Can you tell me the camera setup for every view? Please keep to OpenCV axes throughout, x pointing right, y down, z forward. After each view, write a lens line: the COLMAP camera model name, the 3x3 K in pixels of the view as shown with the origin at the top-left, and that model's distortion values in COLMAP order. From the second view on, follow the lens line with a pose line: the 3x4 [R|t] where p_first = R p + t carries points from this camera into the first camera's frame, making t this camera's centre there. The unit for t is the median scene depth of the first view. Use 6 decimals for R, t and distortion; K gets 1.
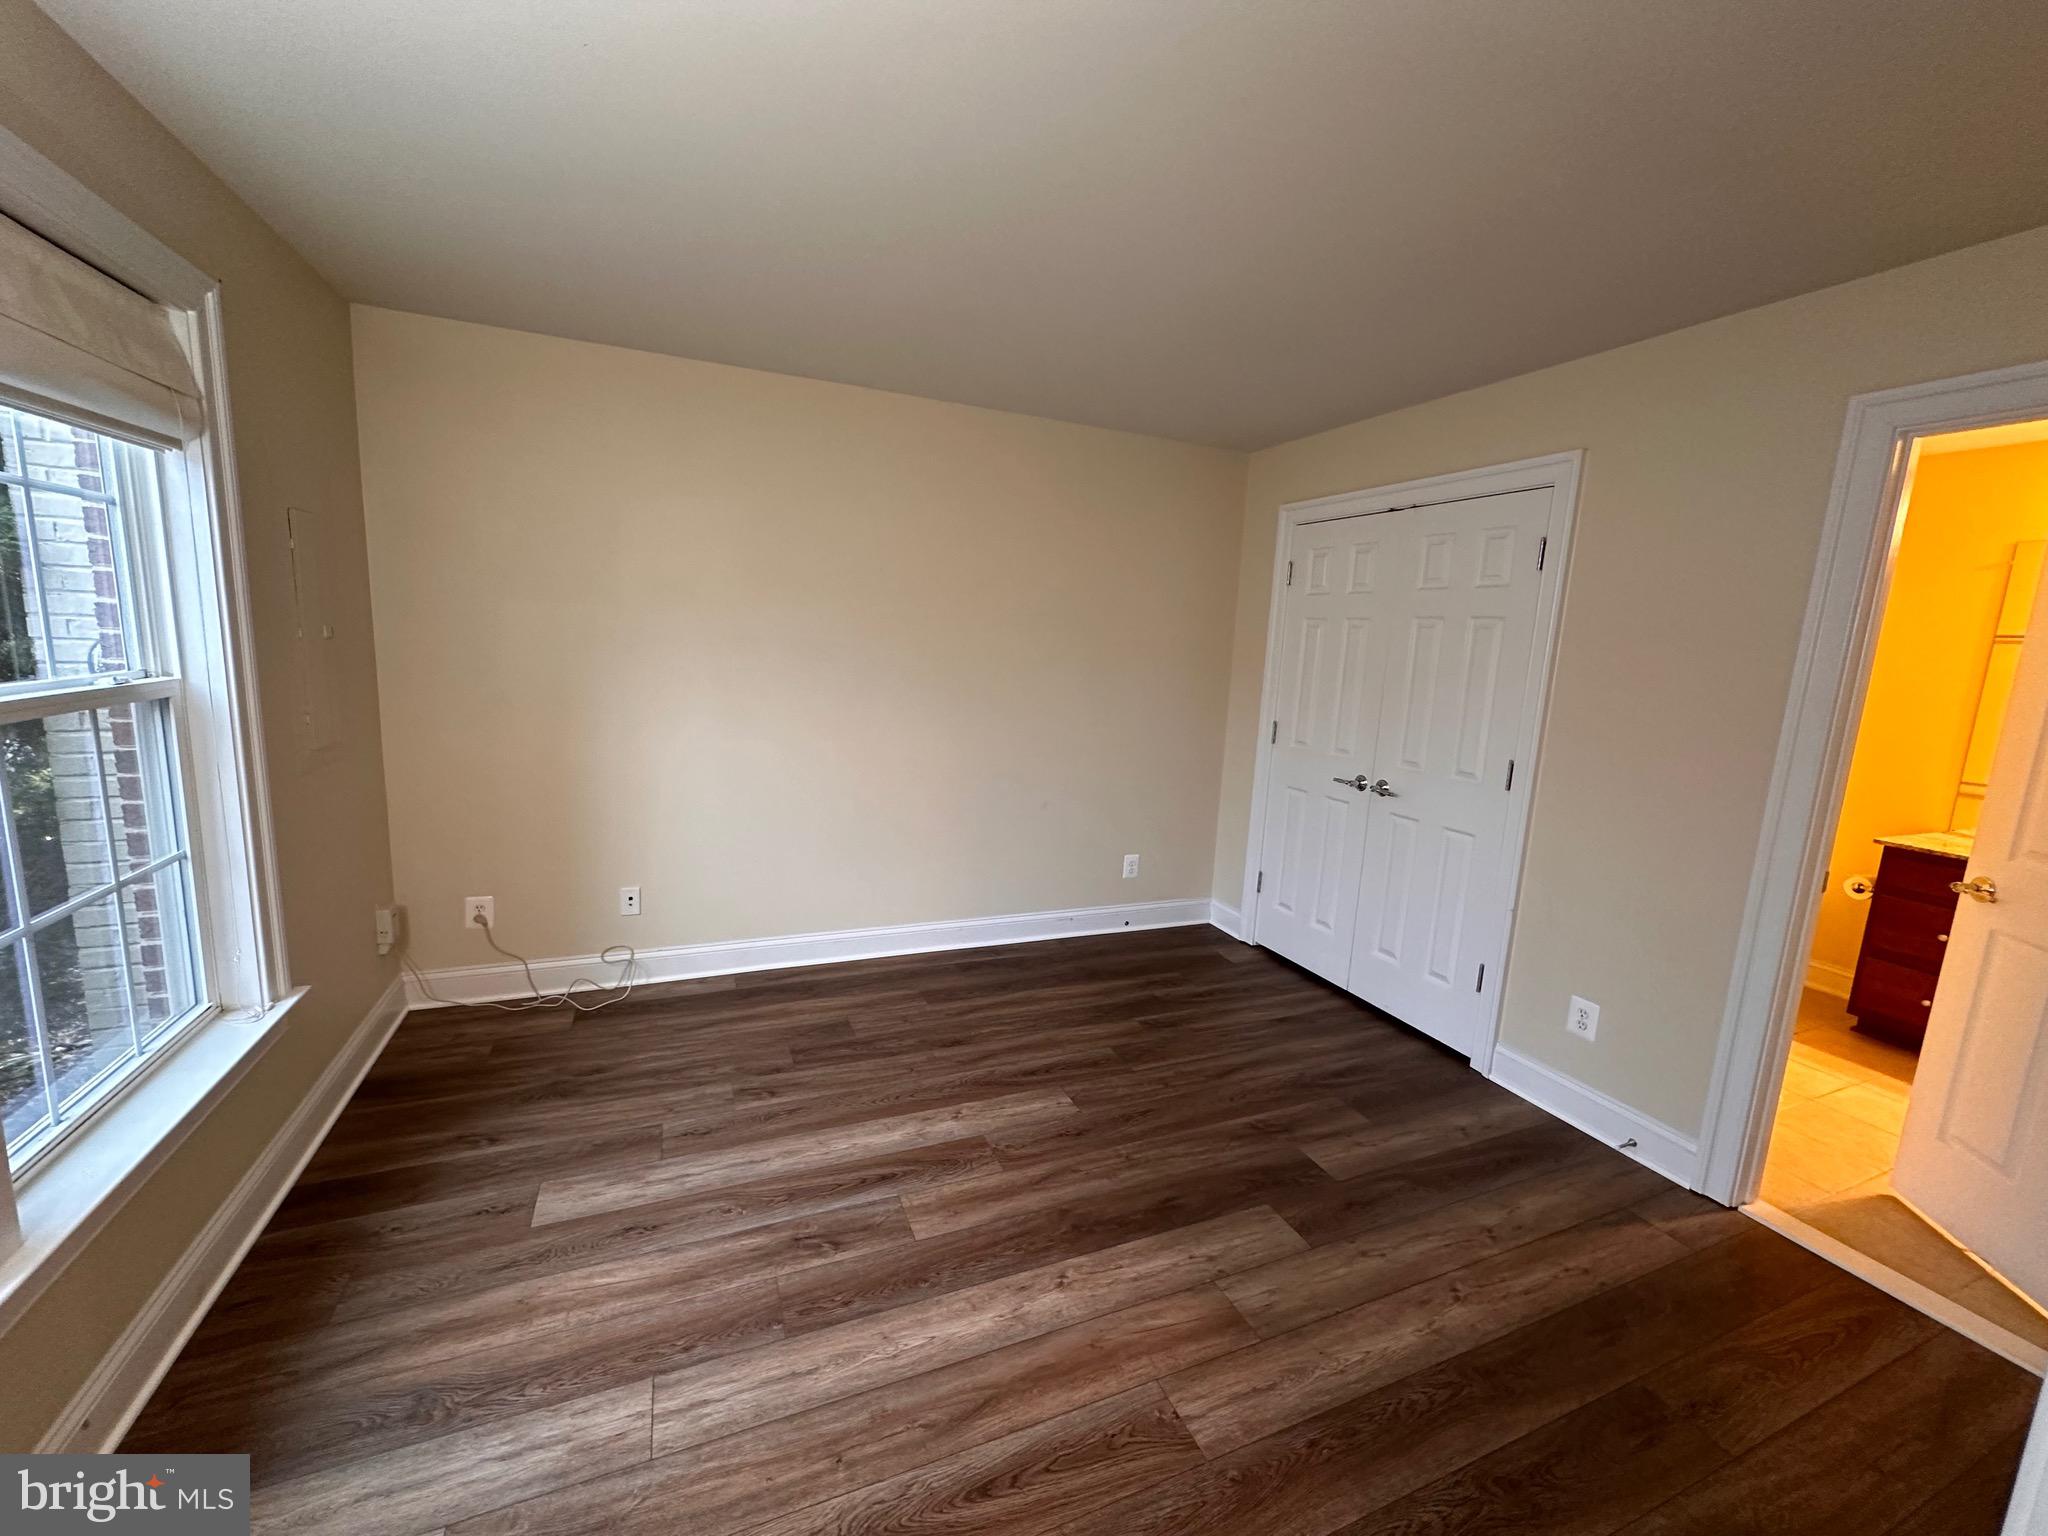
lens RADIAL K [[811.4, 0, 1025.8], [0, 811.4, 768.6], [0, 0, 1]] dist [0.000147, 0.000057]
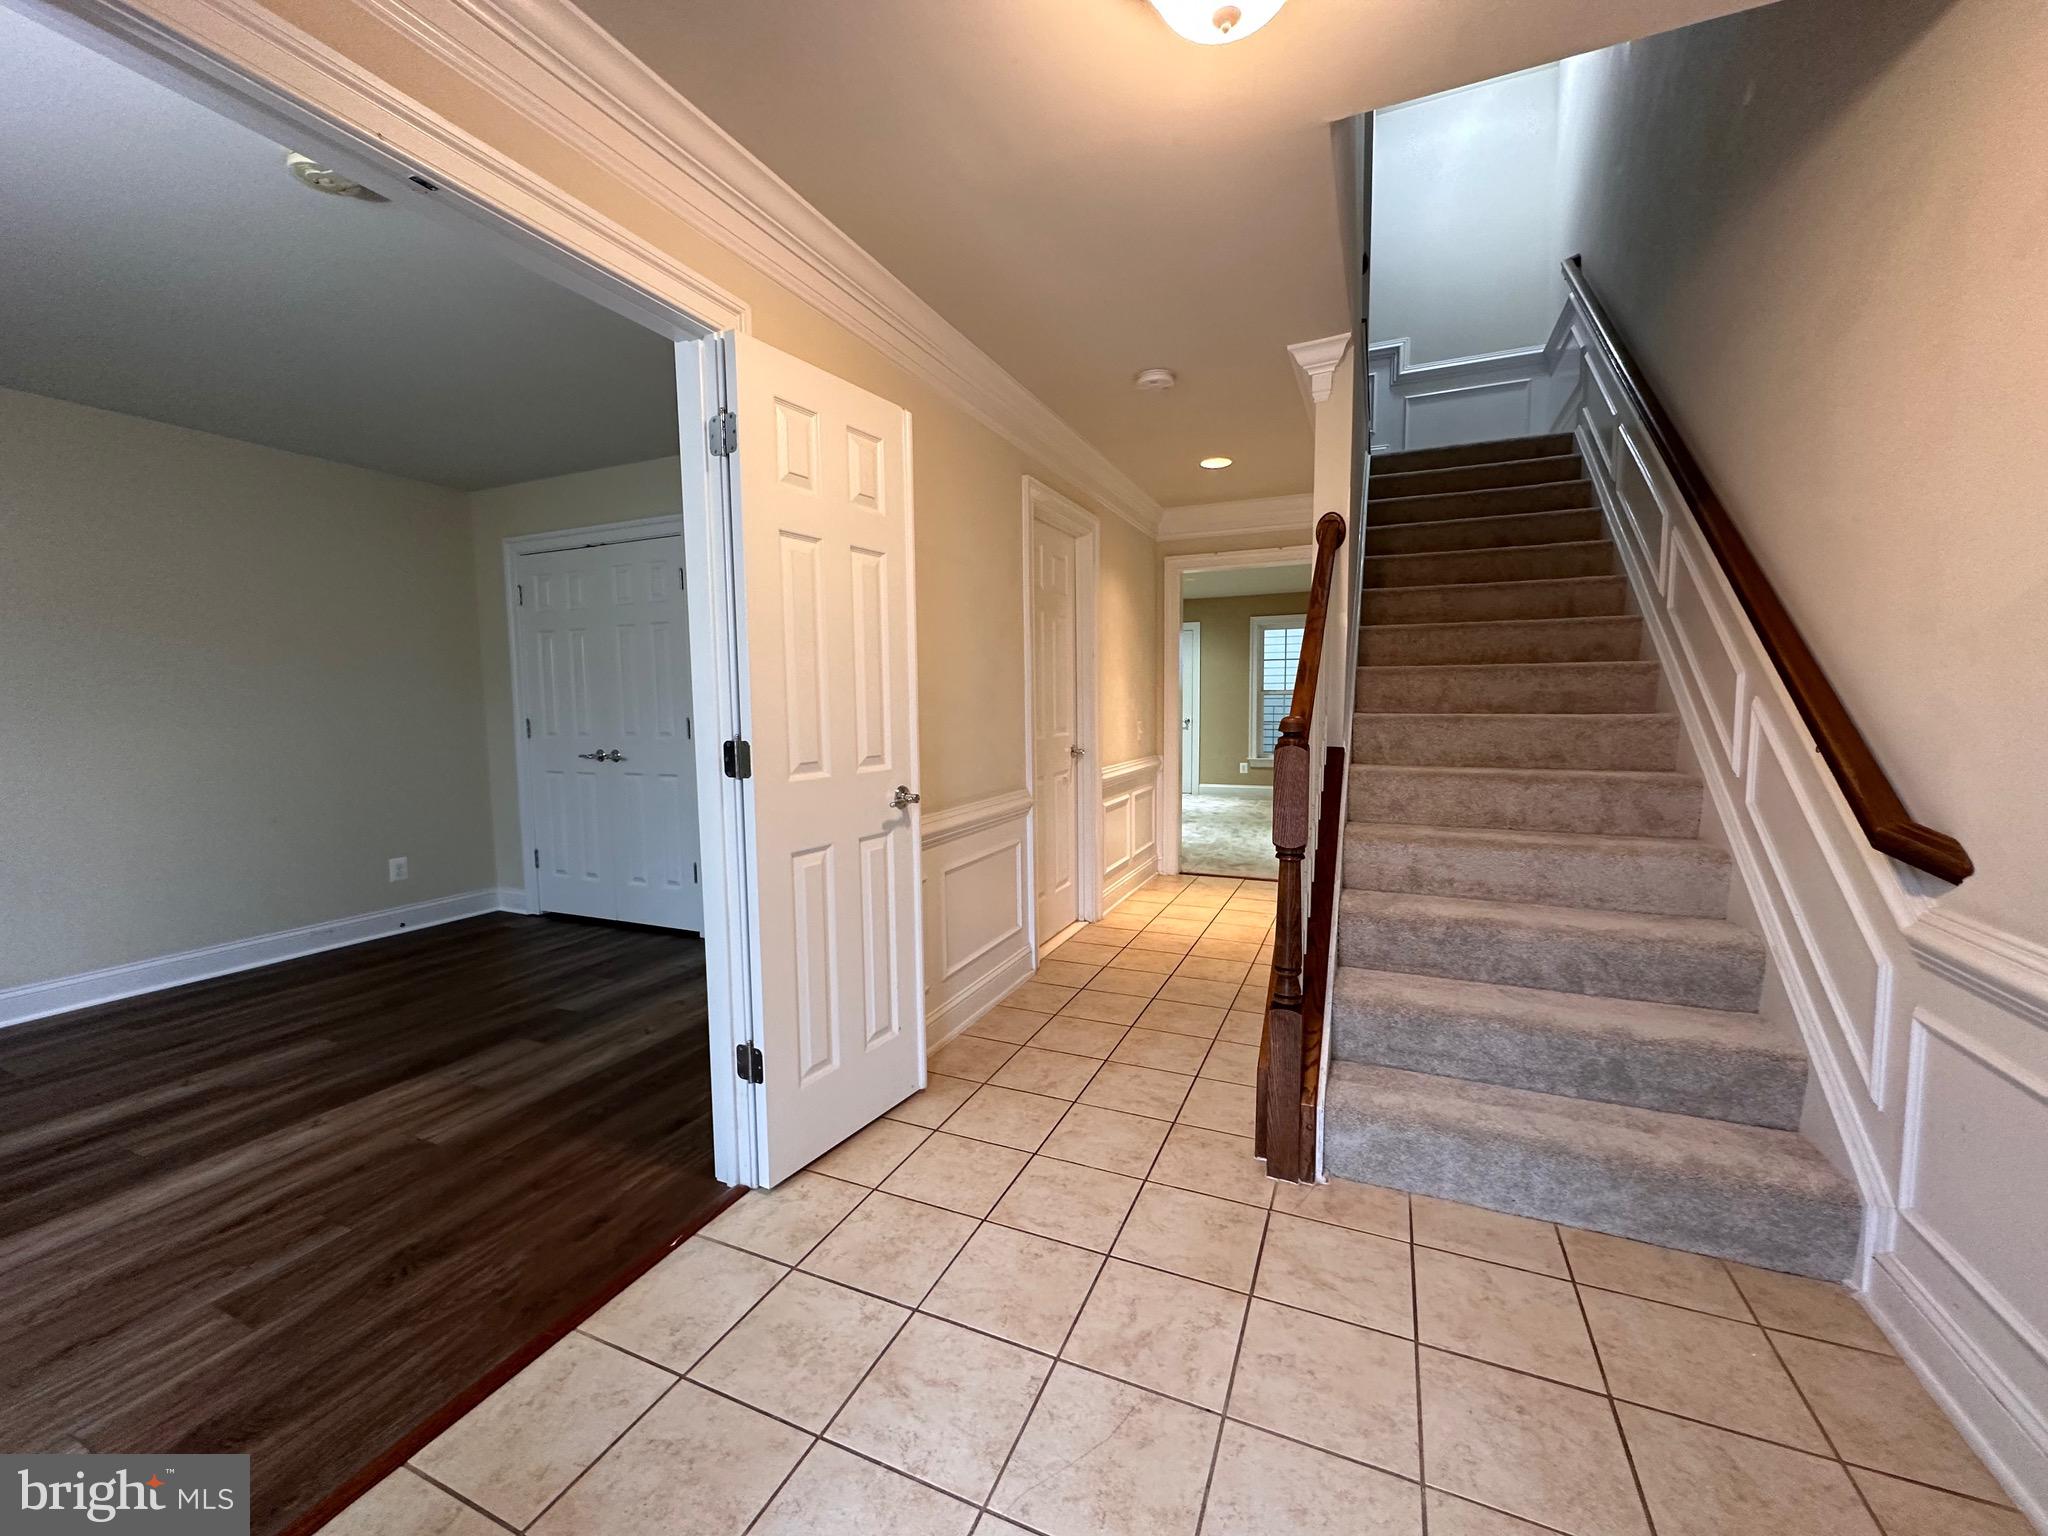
lens RADIAL K [[811.4, 0, 1024.9], [0, 811.4, 764.2], [0, 0, 1]] dist [0.000147, 0.000057]
pose [[0.728539, -0.116258, 0.675066, 0.036043], [0.157887, 0.987457, -0.000336, 0.149248], [-0.666560, 0.106829, 0.737757, -0.427578]]
